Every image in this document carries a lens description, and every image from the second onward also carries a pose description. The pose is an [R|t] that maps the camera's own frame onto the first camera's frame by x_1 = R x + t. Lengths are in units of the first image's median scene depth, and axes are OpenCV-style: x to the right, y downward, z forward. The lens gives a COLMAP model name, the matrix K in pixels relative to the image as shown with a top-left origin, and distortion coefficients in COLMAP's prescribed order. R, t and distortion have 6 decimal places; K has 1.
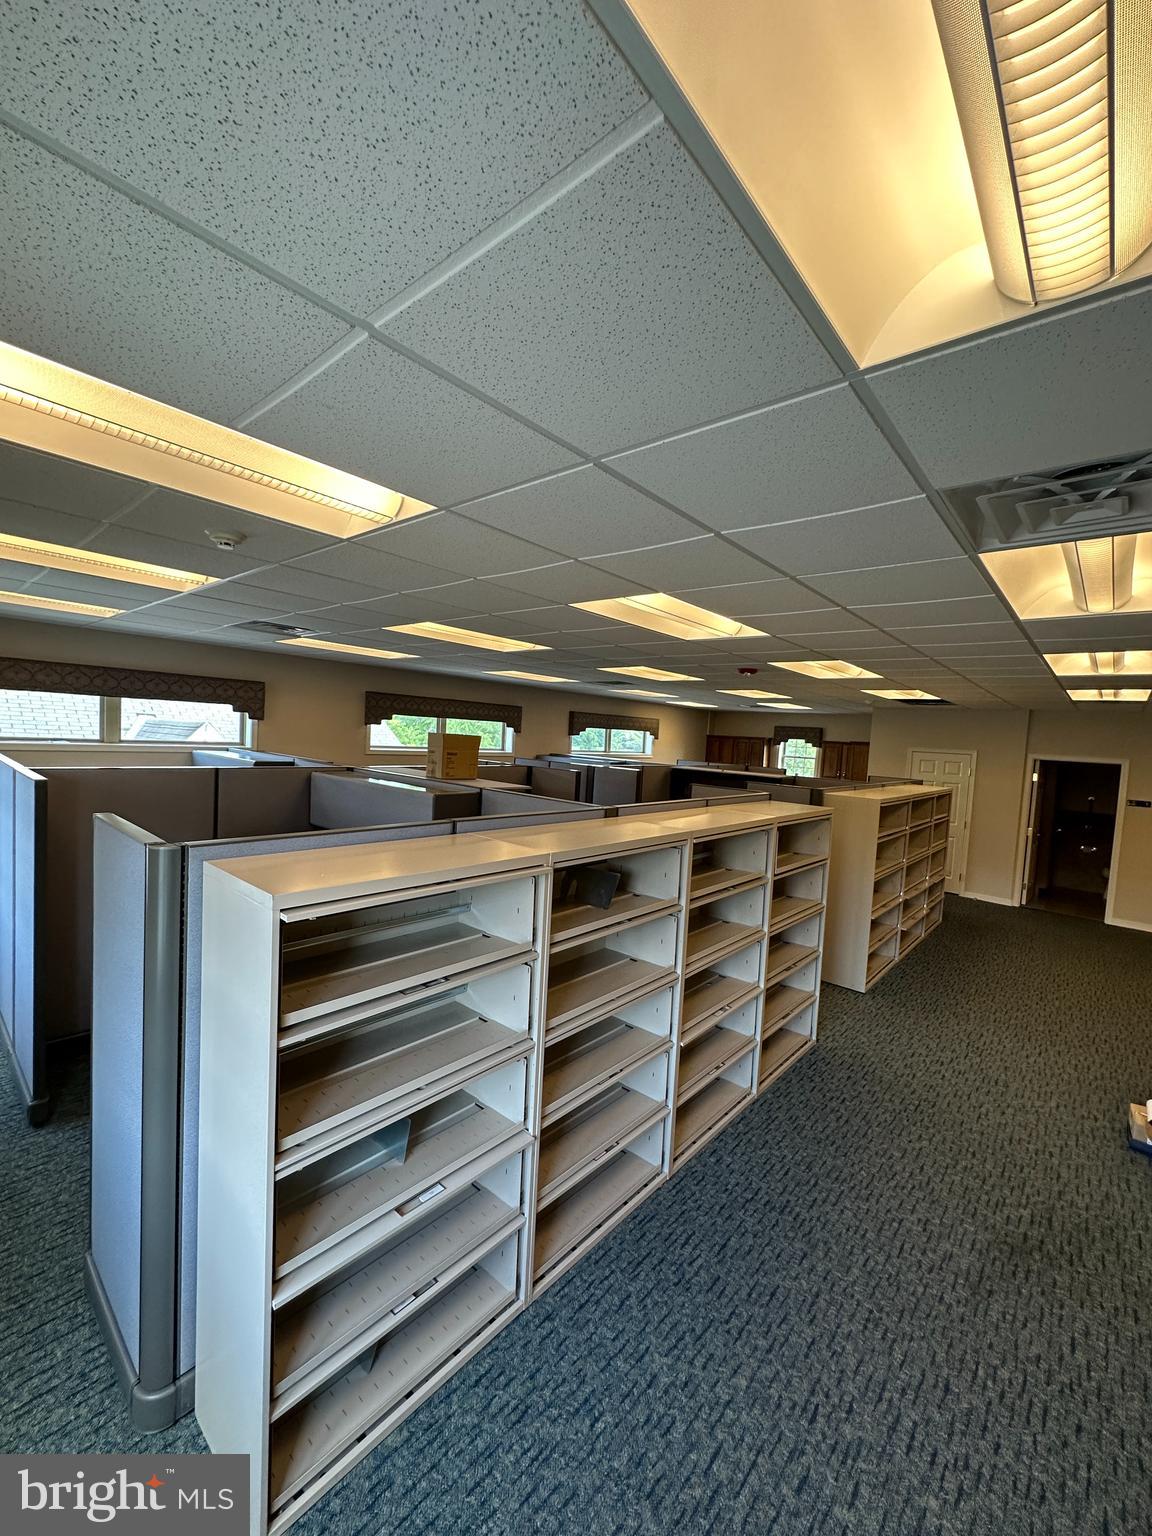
lens RADIAL K [[611.1, 0, 577.1], [0, 611.1, 768.6], [0, 0, 1]] dist [-0.004109, 0.000798]
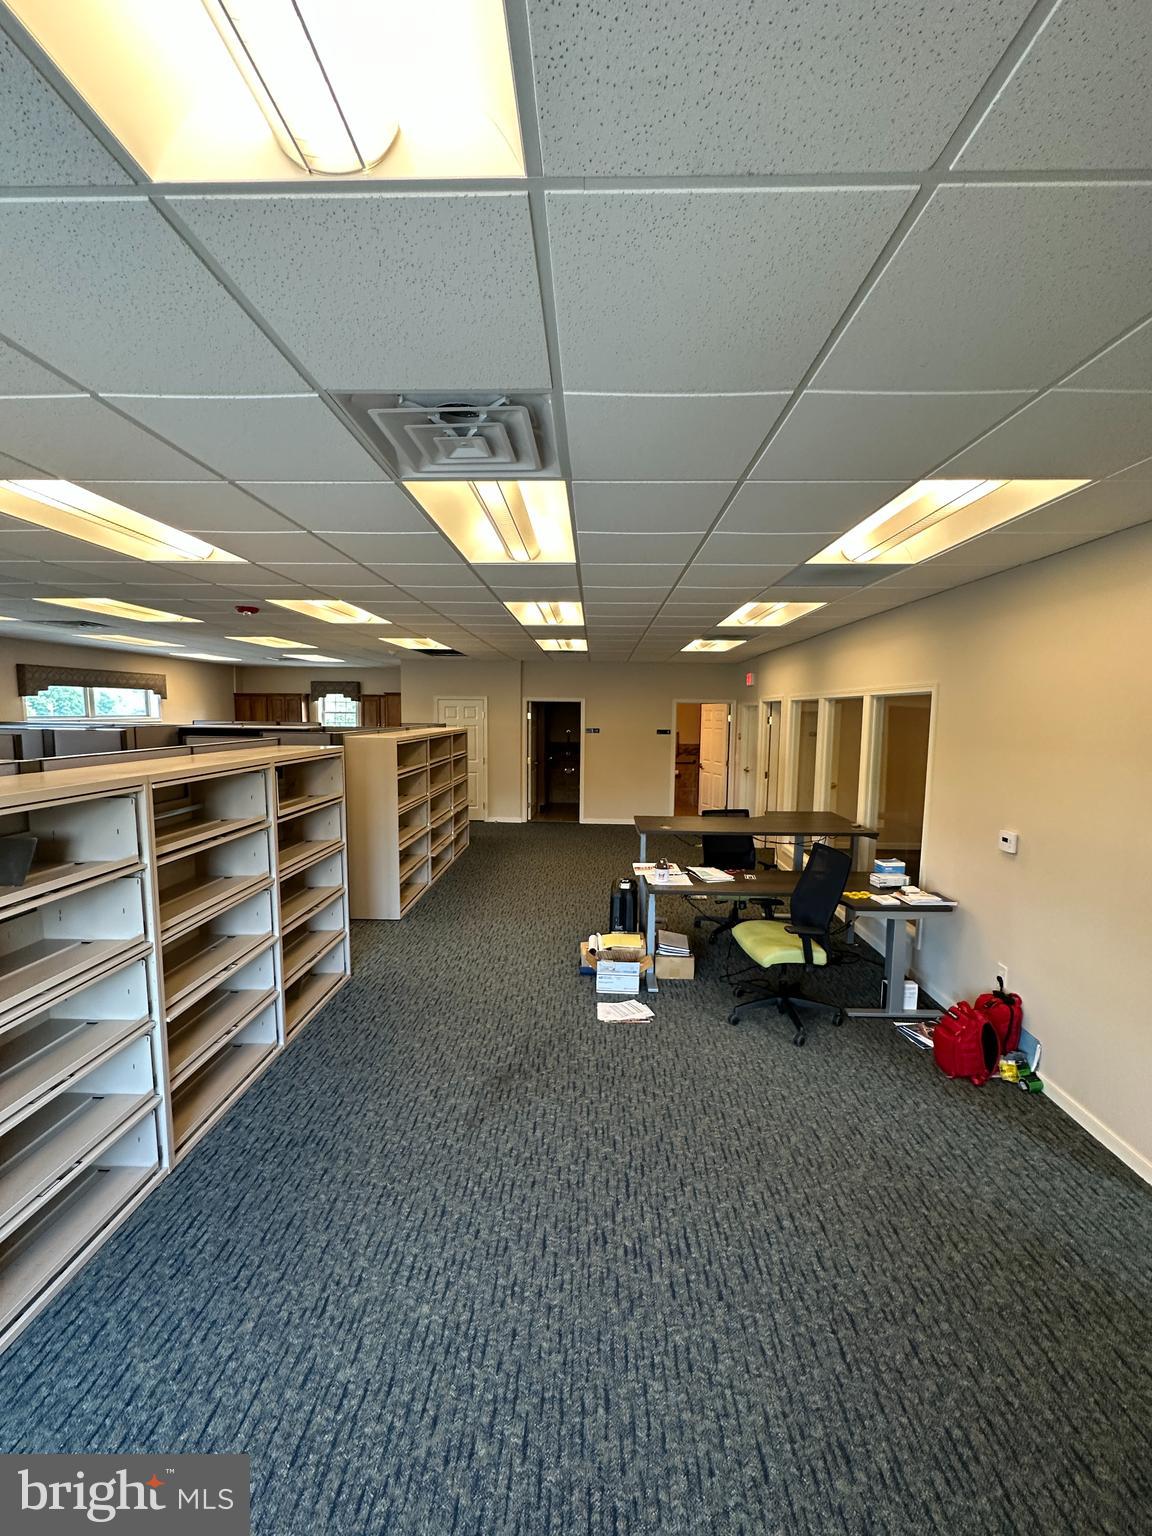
lens RADIAL K [[611.1, 0, 576.7], [0, 611.1, 769.6], [0, 0, 1]] dist [-0.004109, 0.000798]
pose [[0.769173, -0.109108, 0.629658, 0.091372], [0.069890, 0.993769, 0.086826, 0.050206], [-0.635208, -0.022778, 0.772005, -0.028757]]
